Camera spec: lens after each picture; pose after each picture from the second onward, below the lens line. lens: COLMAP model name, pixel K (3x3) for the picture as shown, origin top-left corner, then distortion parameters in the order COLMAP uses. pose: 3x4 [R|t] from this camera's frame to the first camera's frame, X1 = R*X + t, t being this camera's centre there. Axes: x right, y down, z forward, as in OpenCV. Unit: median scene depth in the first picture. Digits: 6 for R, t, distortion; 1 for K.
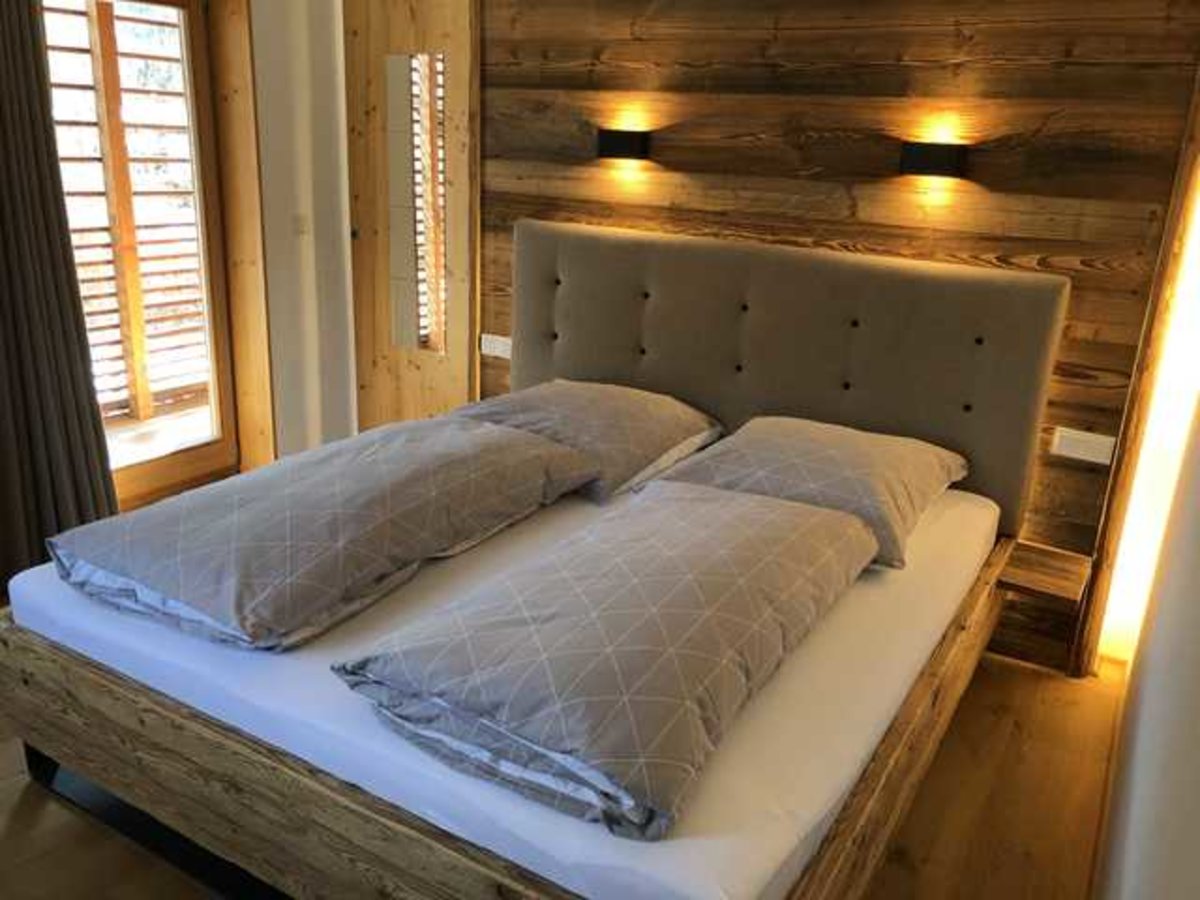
lens RADIAL K [[982.8, 0, 600.0], [0, 982.8, 450.0], [0, 0, 1]] dist [-0.000046, 0.000693]
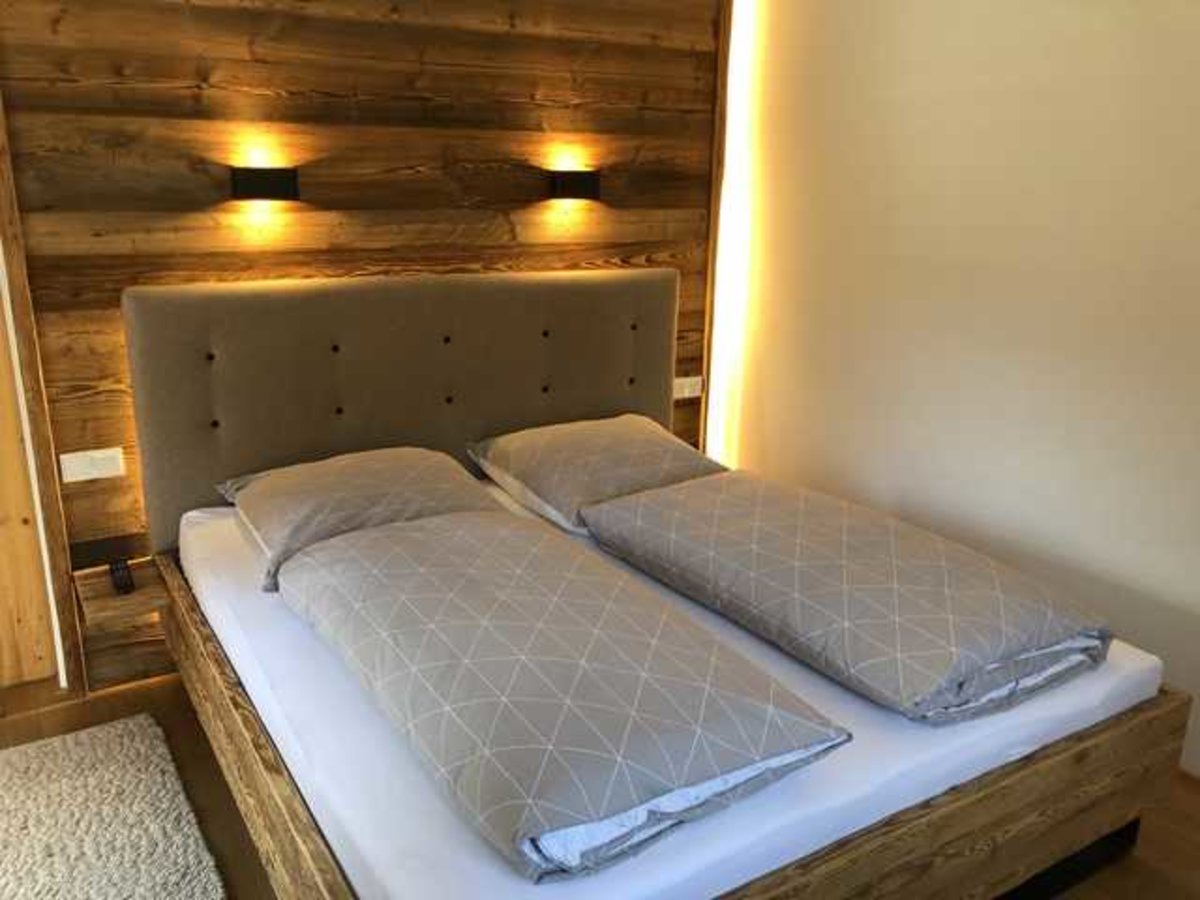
lens RADIAL K [[982.8, 0, 600.0], [0, 982.8, 450.0], [0, 0, 1]] dist [-0.000046, 0.000693]
pose [[0.458778, -0.276808, 0.844334, -0.680058], [0.277021, 0.947434, 0.160086, -0.161648], [-0.844264, 0.160455, 0.511343, 0.390217]]
